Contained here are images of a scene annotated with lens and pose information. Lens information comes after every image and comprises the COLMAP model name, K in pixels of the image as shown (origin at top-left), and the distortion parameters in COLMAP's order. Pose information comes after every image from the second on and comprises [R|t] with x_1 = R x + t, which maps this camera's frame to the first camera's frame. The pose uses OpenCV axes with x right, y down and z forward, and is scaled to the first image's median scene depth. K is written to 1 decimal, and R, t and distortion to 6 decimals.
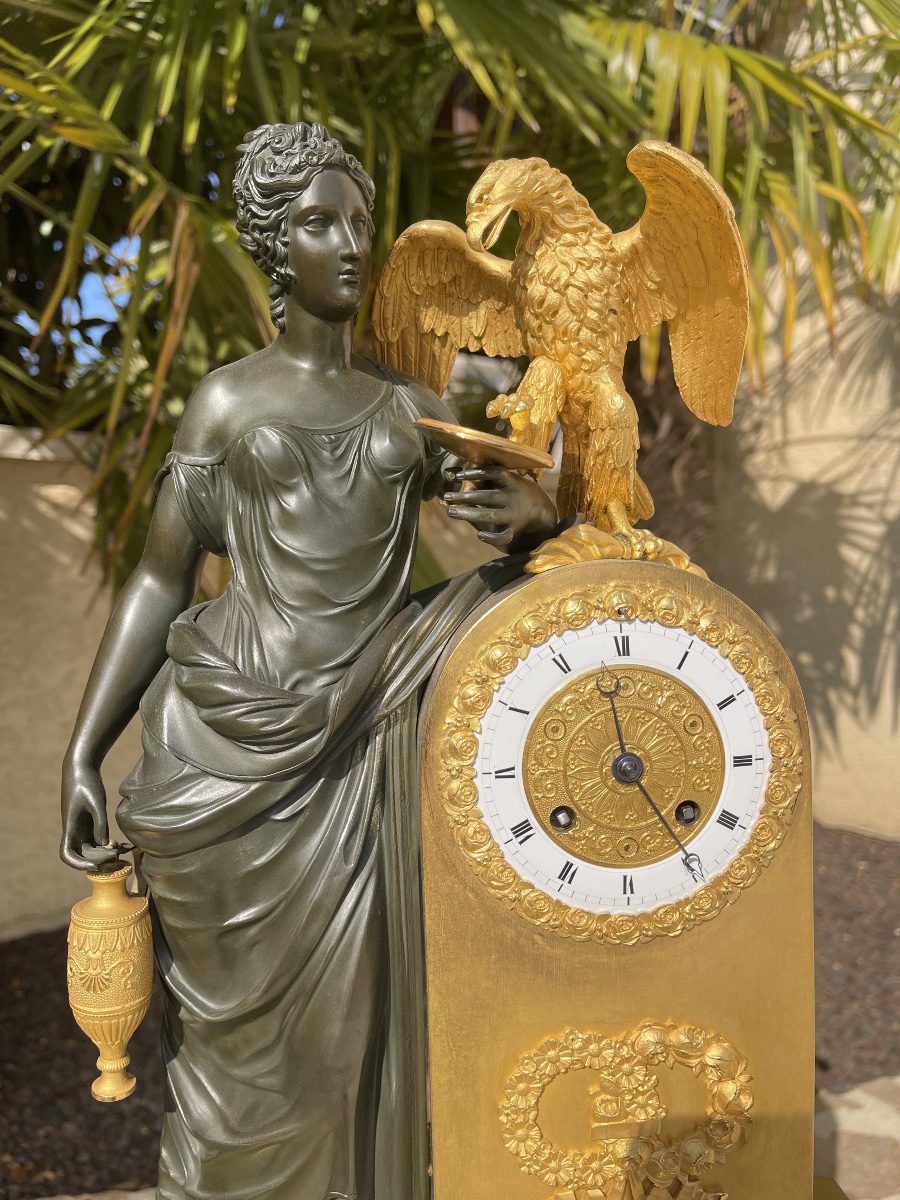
lens RADIAL K [[884.3, 0, 450.0], [0, 884.3, 600.0], [0, 0, 1]] dist [0.004457, -0.004846]
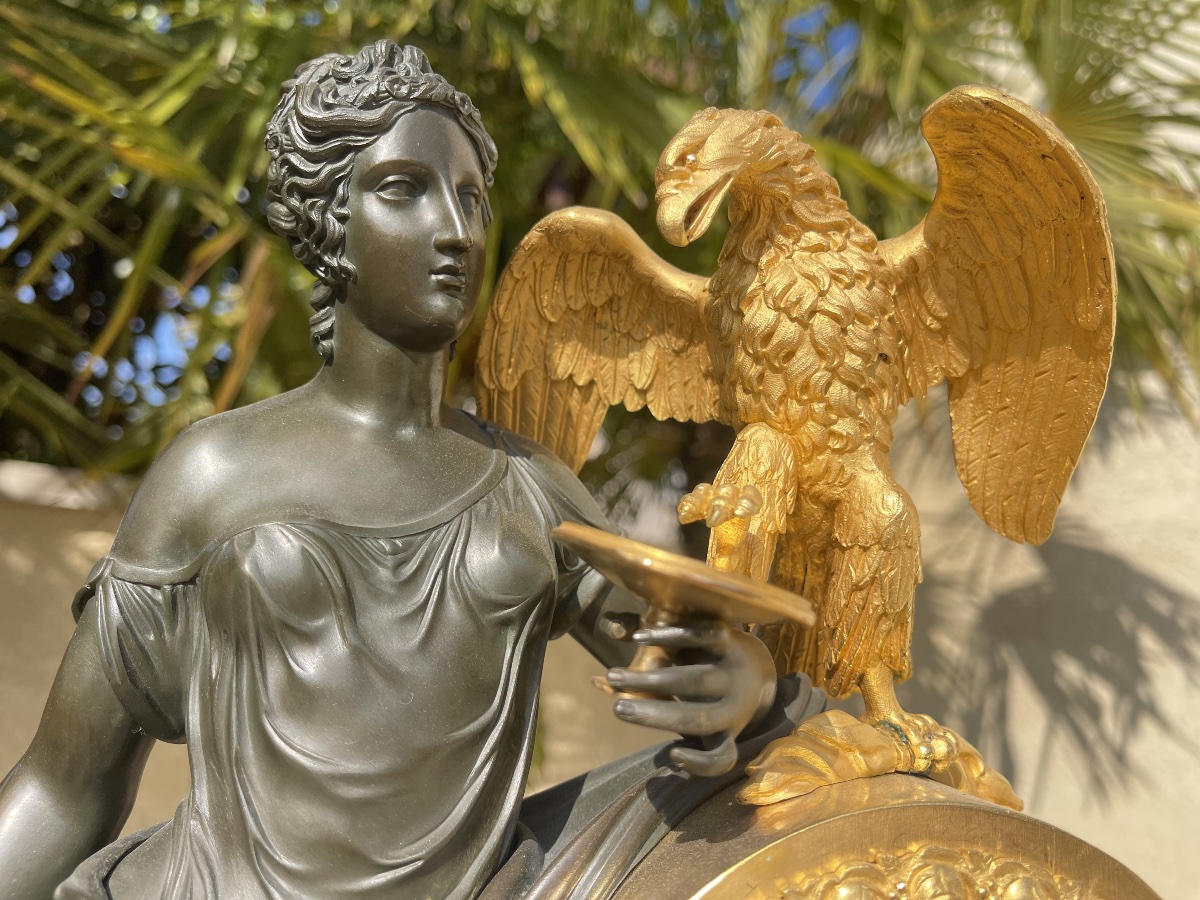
lens RADIAL K [[884.3, 0, 604.6], [0, 884.3, 467.6], [0, 0, 1]] dist [0.004457, -0.004846]
pose [[0.995566, 0.046100, 0.081999, -0.051978], [-0.027382, 0.975955, -0.216244, -0.115678], [-0.089996, 0.213039, 0.972890, 0.440914]]
